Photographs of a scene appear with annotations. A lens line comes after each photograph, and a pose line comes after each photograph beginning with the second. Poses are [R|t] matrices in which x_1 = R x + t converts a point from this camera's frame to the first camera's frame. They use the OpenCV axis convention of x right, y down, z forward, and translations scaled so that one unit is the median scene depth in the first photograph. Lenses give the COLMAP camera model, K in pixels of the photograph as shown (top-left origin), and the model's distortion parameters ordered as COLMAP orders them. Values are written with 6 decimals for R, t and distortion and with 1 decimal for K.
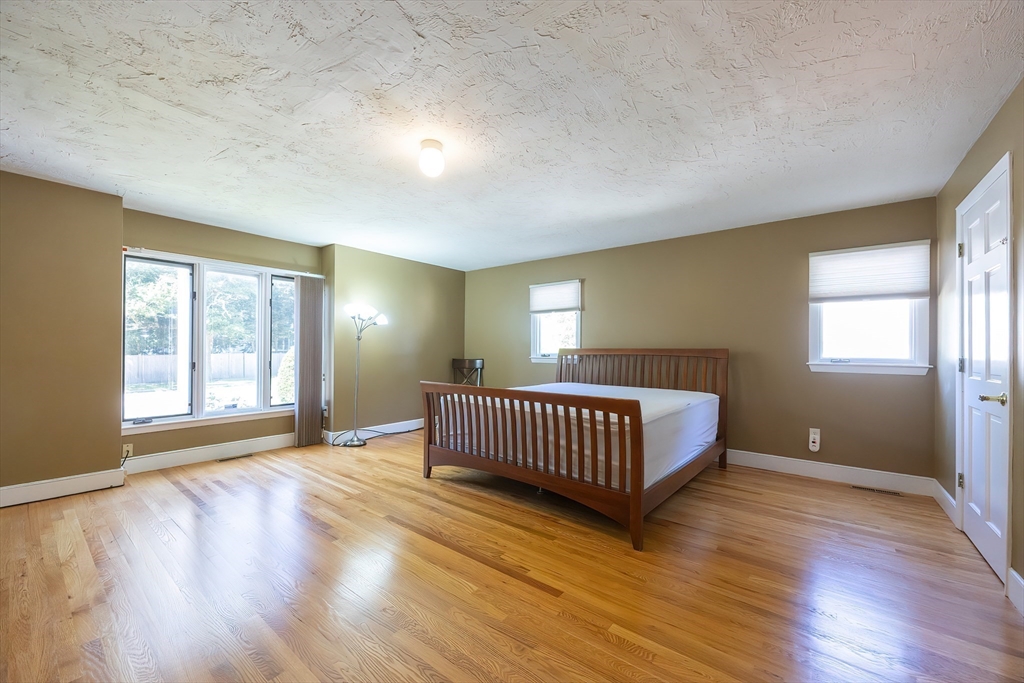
lens RADIAL K [[393.6, 0, 511.6], [0, 393.6, 343.6], [0, 0, 1]] dist [-0.000831, -0.000217]
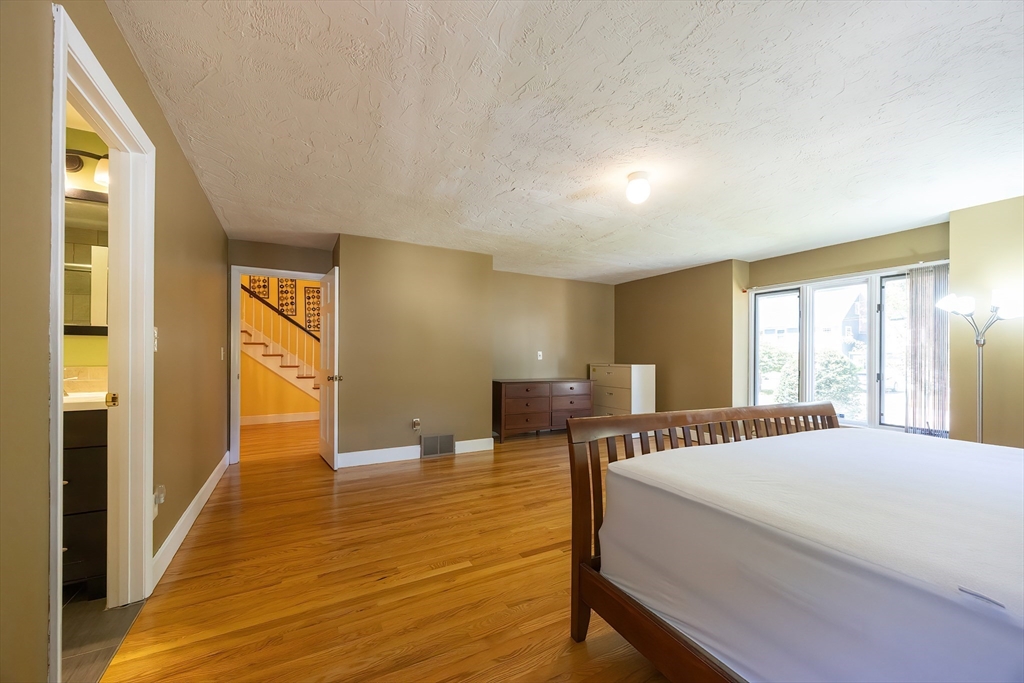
lens RADIAL K [[401.5, 0, 540.3], [0, 401.5, 344.9], [0, 0, 1]] dist [-0.000430, -0.000056]
pose [[-0.337044, -0.042565, -0.940526, 0.802793], [-0.000800, 0.998990, -0.044924, 0.033861], [0.941489, -0.014389, -0.336738, 0.926132]]
